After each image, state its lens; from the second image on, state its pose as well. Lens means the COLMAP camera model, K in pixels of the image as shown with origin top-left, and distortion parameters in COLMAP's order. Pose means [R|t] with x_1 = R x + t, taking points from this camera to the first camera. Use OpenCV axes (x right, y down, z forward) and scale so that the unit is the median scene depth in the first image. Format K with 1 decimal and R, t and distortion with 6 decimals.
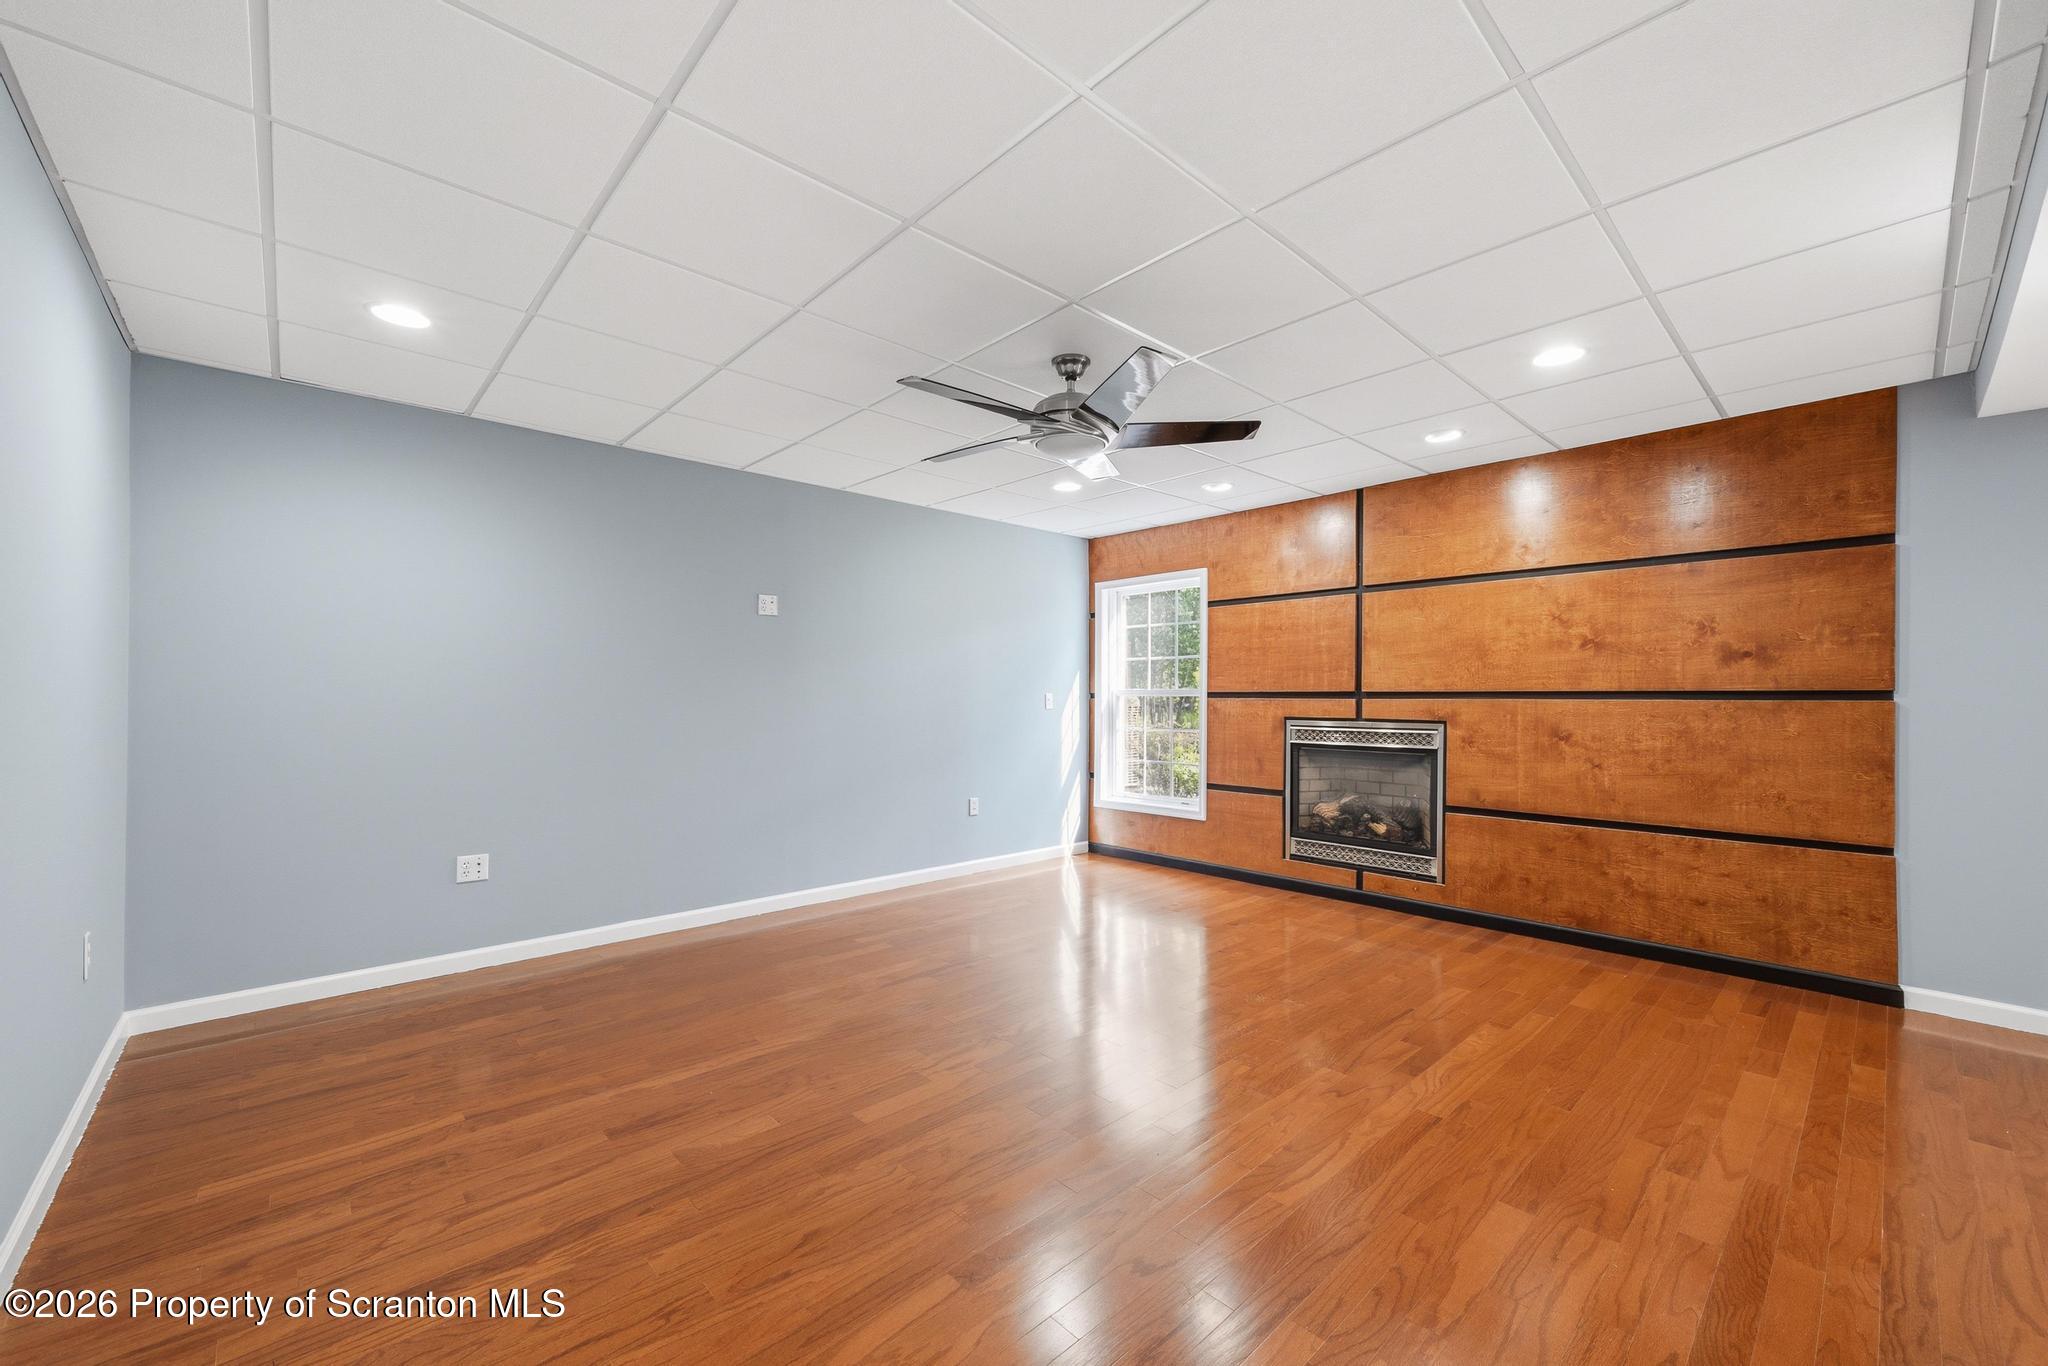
lens RADIAL K [[798.2, 0, 1023.7], [0, 798.2, 686.2], [0, 0, 1]] dist [-0.000605, -0.000057]
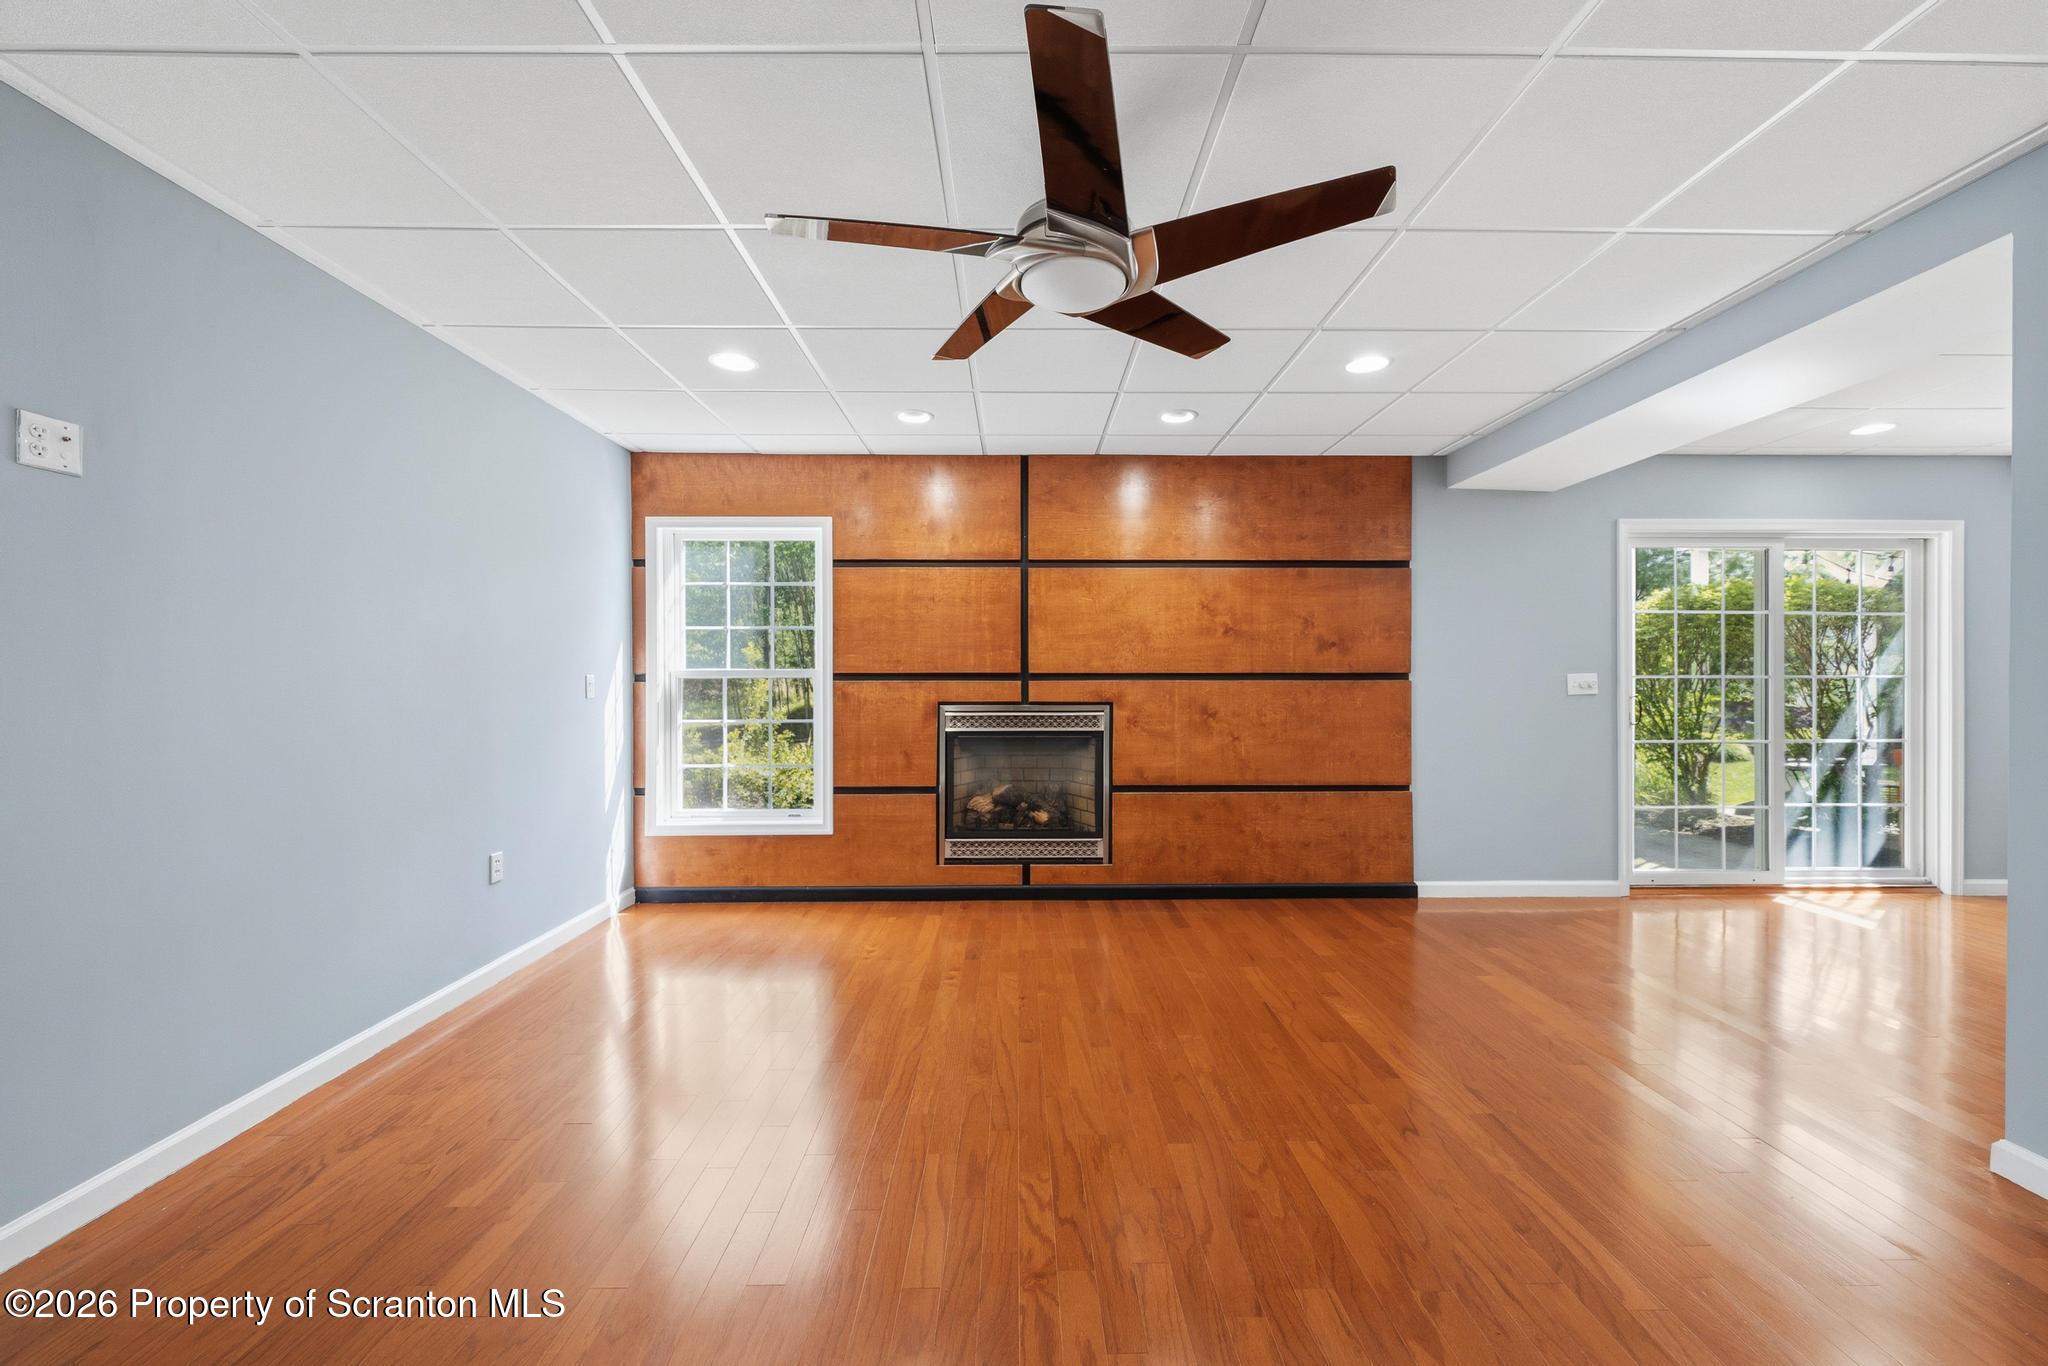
lens RADIAL K [[807.3, 0, 1027.2], [0, 807.3, 677.0], [0, 0, 1]] dist [0.000324, -0.000136]
pose [[0.671963, -0.002462, 0.740581, -0.296358], [-0.007468, 0.999921, 0.010100, 0.002077], [-0.740547, -0.012317, 0.671891, 0.389391]]
